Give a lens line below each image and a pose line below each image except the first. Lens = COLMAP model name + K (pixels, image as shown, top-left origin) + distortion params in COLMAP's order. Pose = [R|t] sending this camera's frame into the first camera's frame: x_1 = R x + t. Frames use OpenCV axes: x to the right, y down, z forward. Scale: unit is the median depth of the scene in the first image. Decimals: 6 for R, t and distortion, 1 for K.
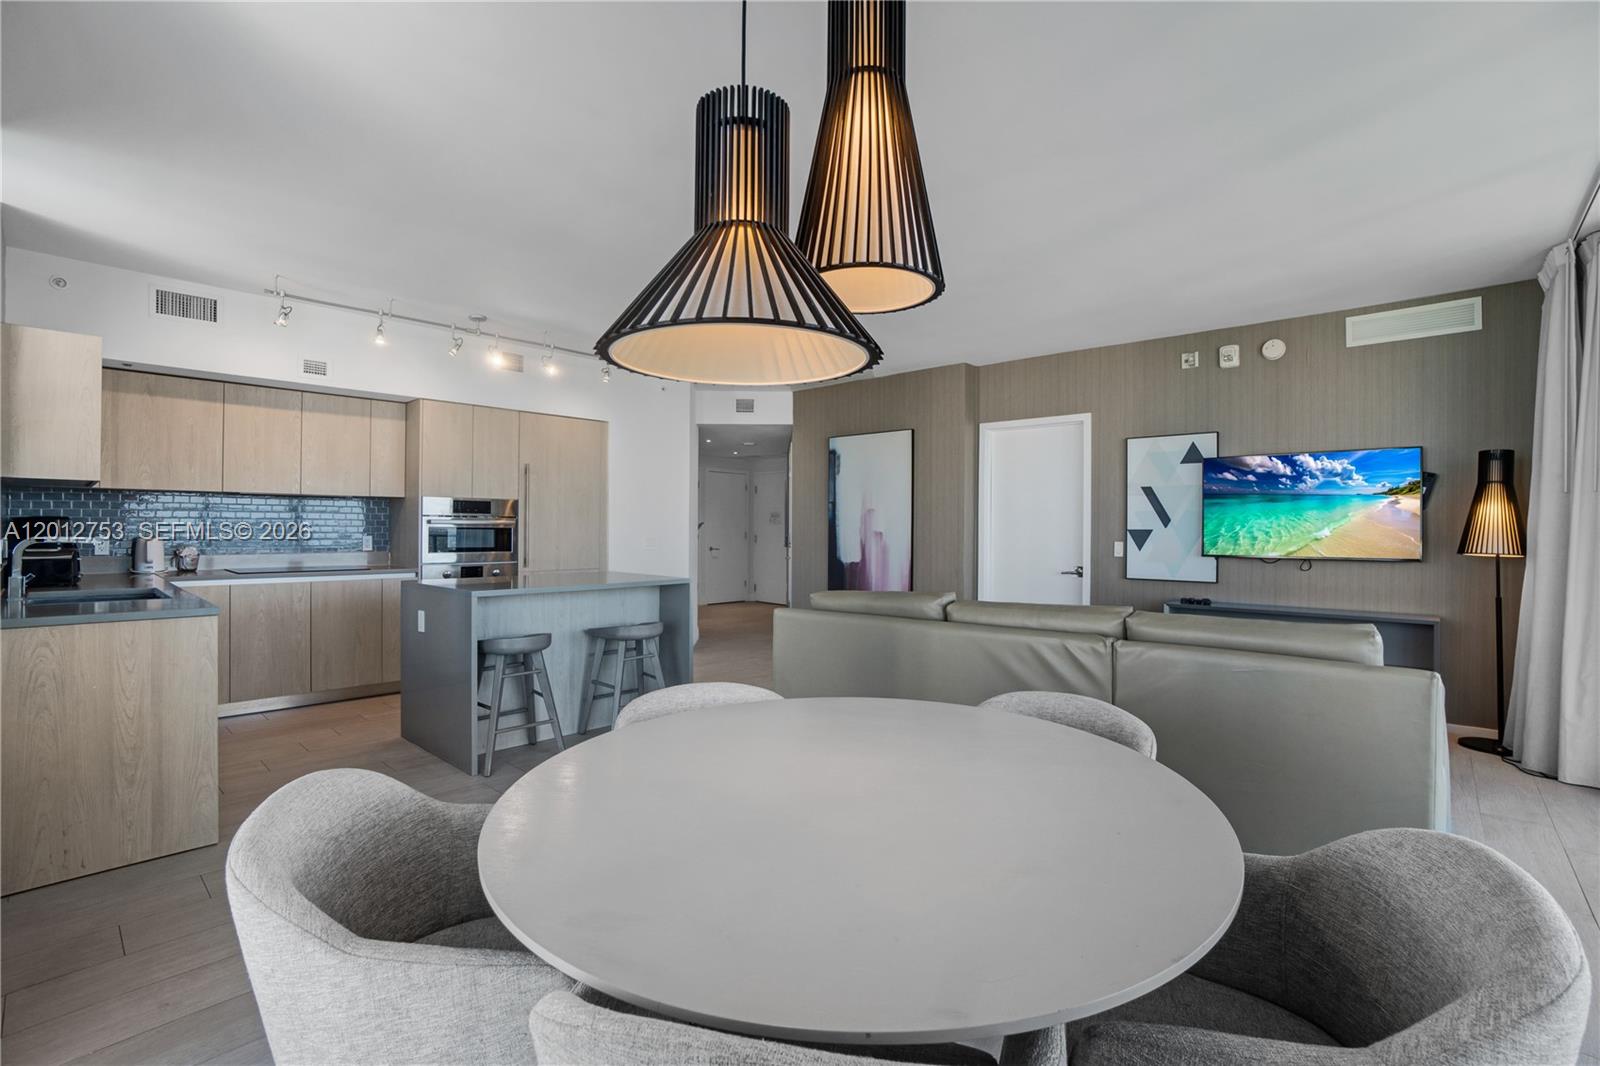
lens RADIAL K [[723.8, 0, 781.1], [0, 723.8, 526.0], [0, 0, 1]] dist [-0.059256, 0.022243]
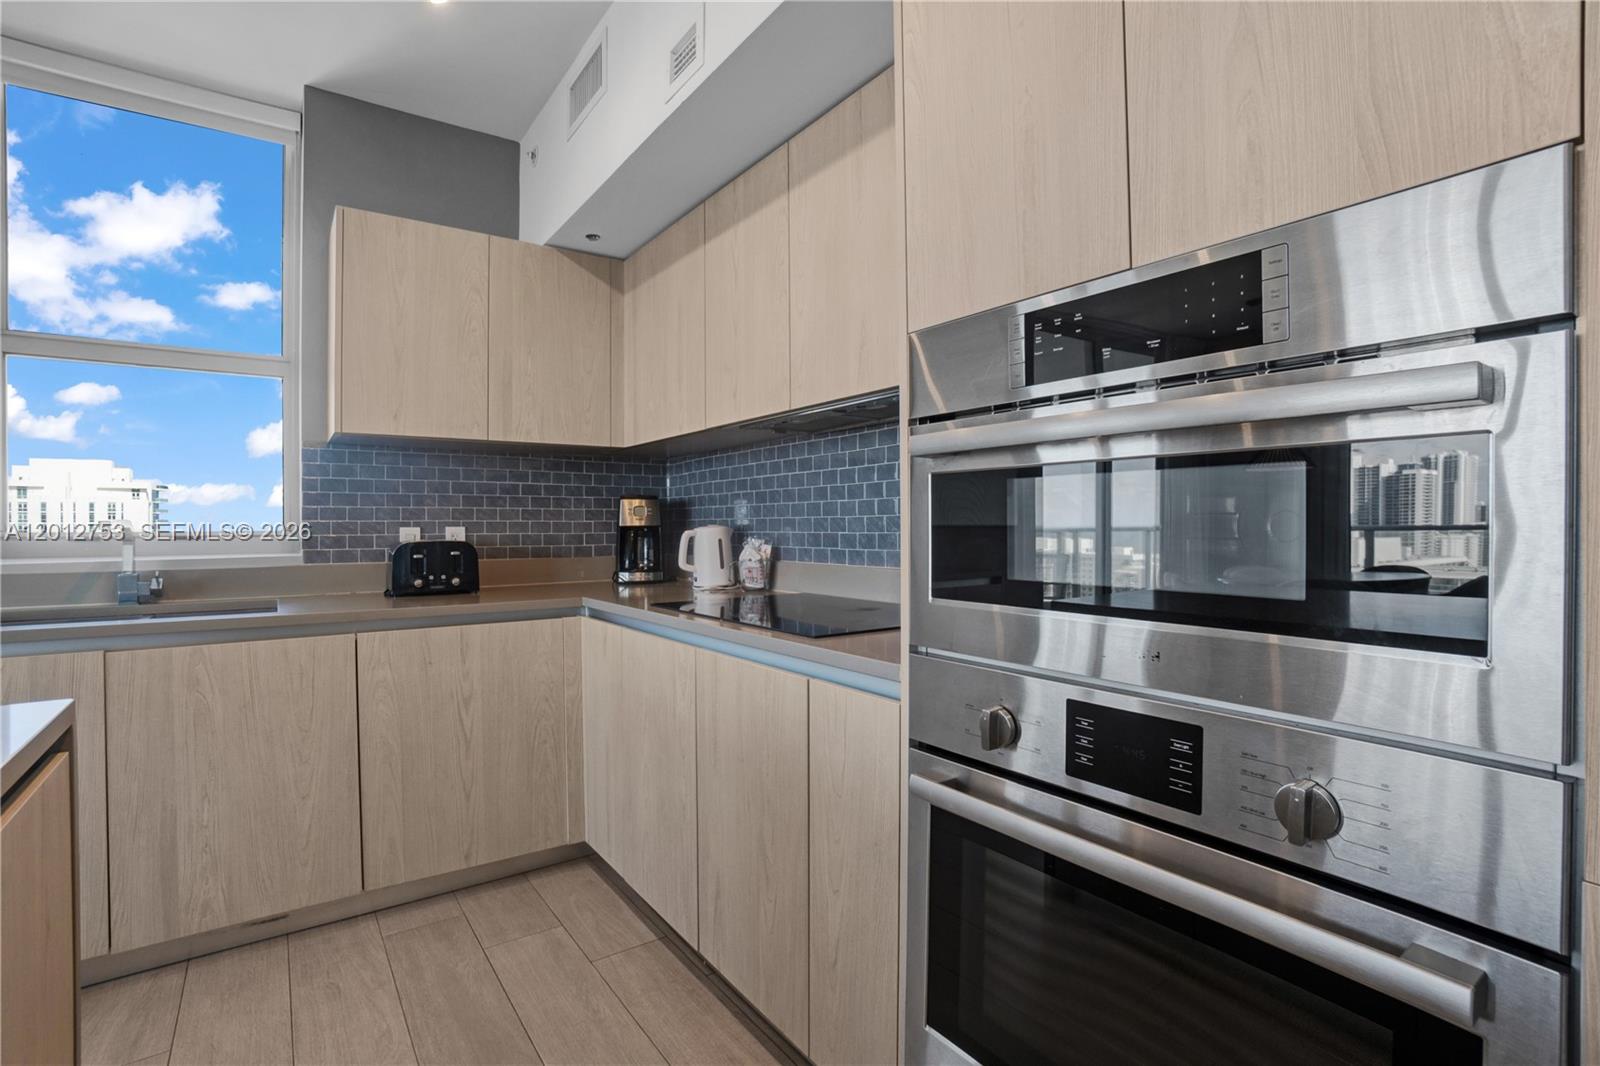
lens RADIAL K [[745.4, 0, 782.7], [0, 745.4, 527.3], [0, 0, 1]] dist [-0.065115, 0.022346]
pose [[-0.204442, -0.005266, -0.978864, -0.286300], [0.004819, 0.999968, -0.006386, 0.019017], [0.978867, -0.006022, -0.204410, 1.049136]]
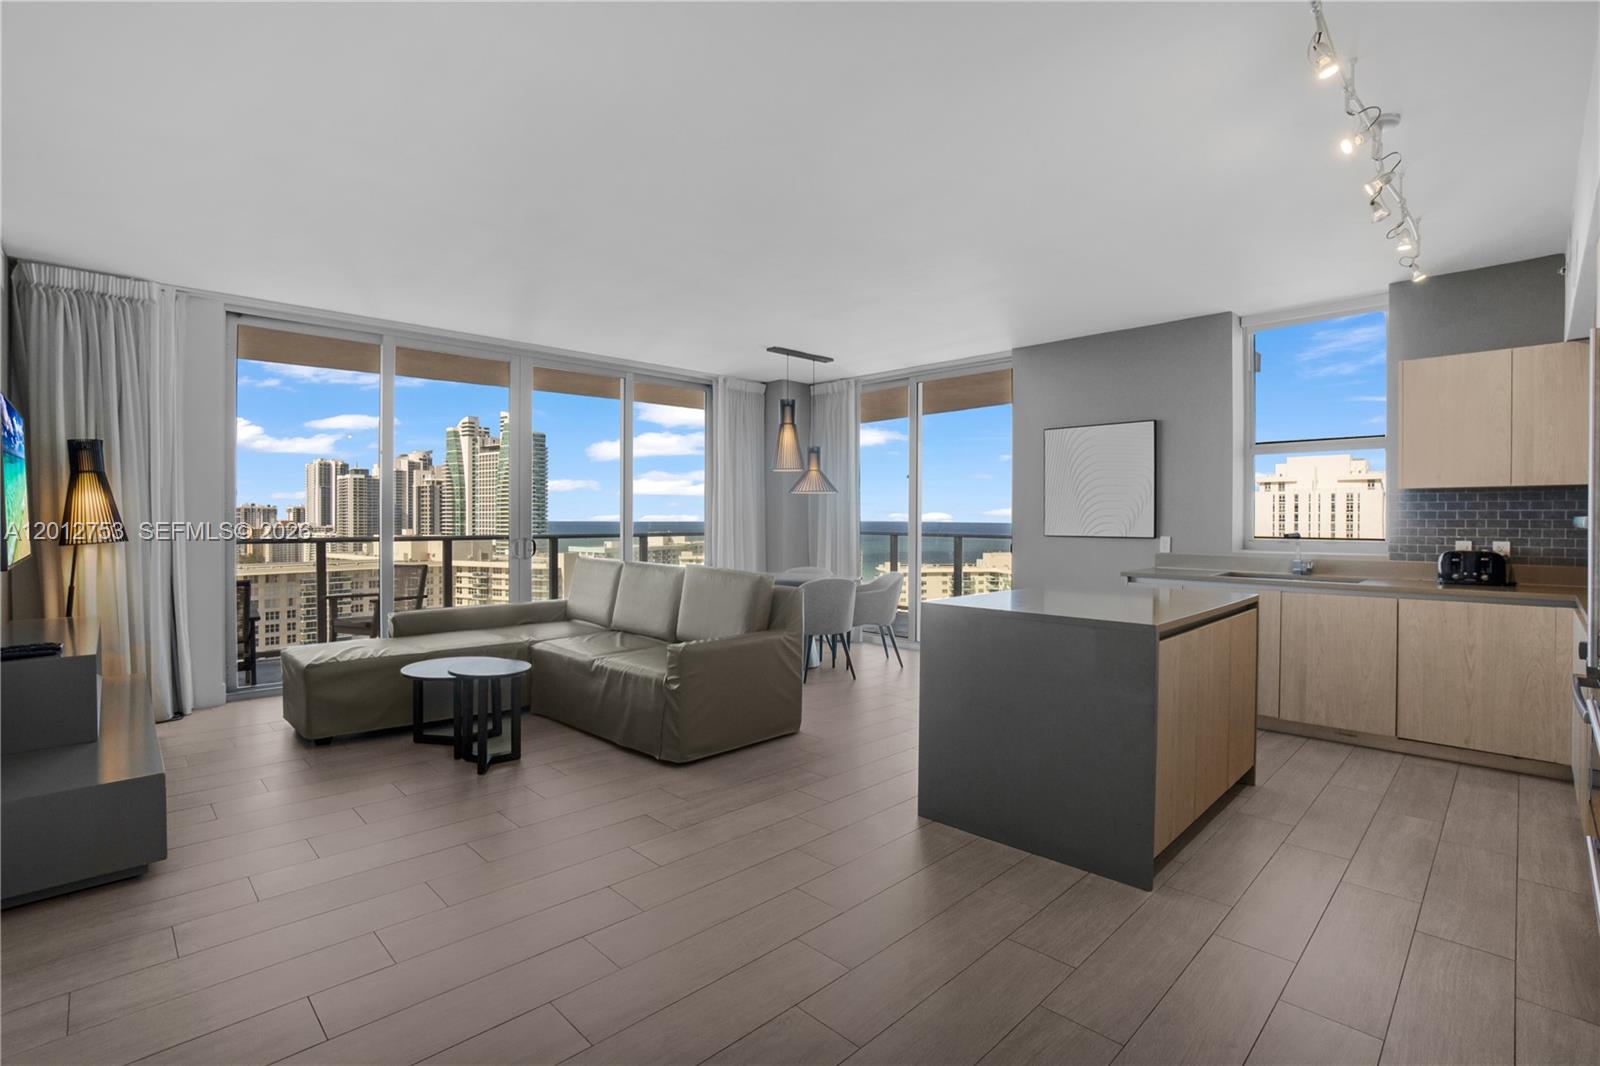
lens RADIAL K [[745.4, 0, 782.7], [0, 745.4, 527.3], [0, 0, 1]] dist [-0.065115, 0.022346]
pose [[-0.998618, -0.010721, 0.051443, -0.026252], [-0.010180, 0.999890, 0.010776, -0.002157], [-0.051553, 0.010237, -0.998618, 1.521948]]
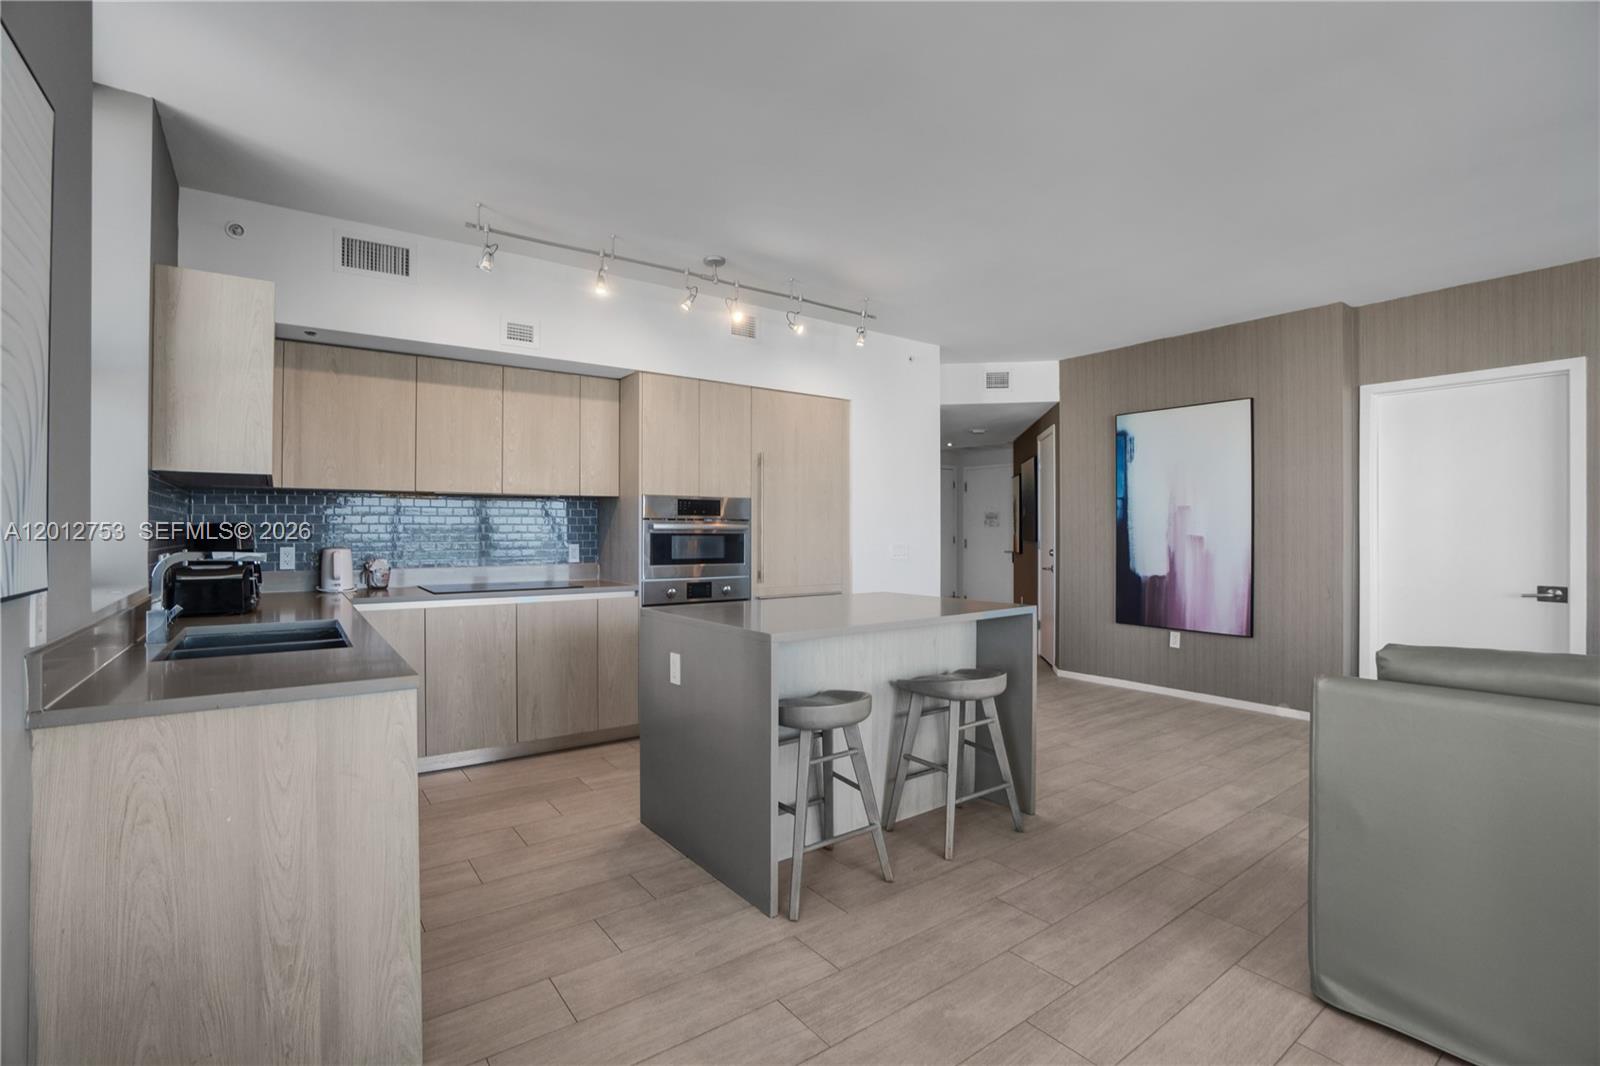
lens RADIAL K [[728.6, 0, 785.3], [0, 728.6, 528.8], [0, 0, 1]] dist [-0.066029, 0.024031]
pose [[0.982015, -0.005978, -0.188708, -0.202593], [0.005980, 0.999982, -0.000555, -0.002262], [0.188708, -0.000584, 0.982033, 0.247531]]
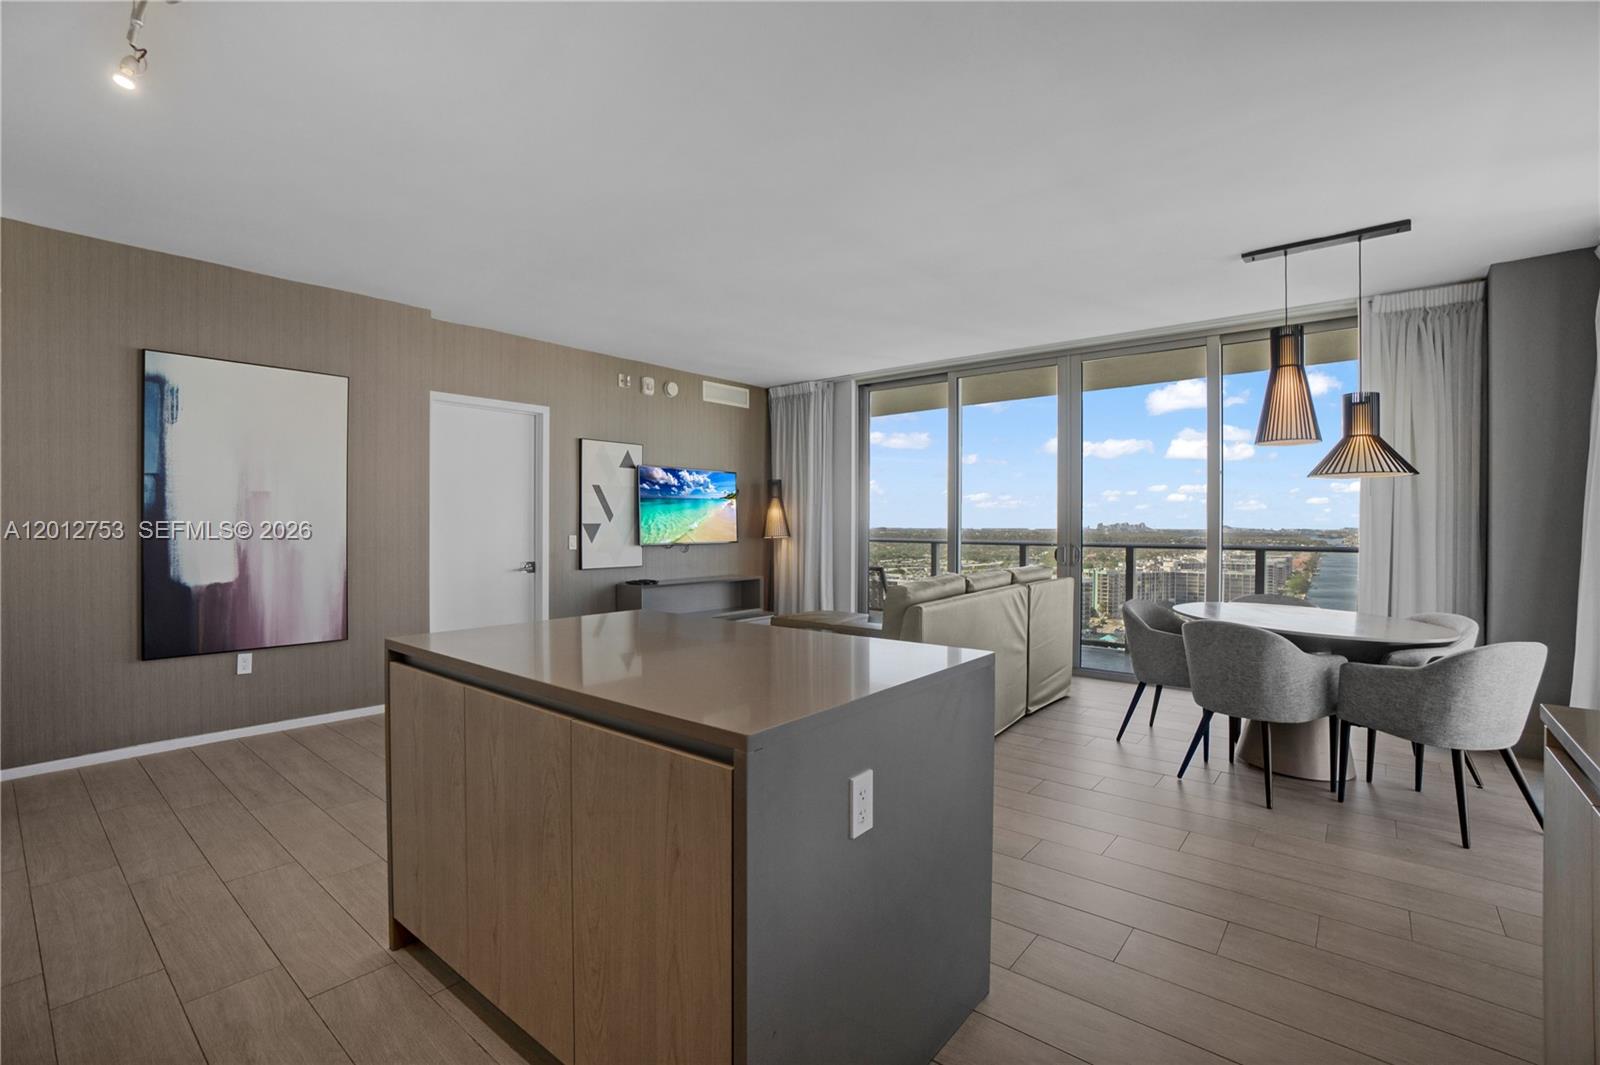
lens RADIAL K [[723.8, 0, 781.1], [0, 723.8, 525.5], [0, 0, 1]] dist [-0.059256, 0.022243]
pose [[-0.044182, -0.011346, 0.998959, -0.664968], [-0.007973, 0.999908, 0.011004, -0.007145], [-0.998992, -0.007478, -0.044268, 0.819298]]
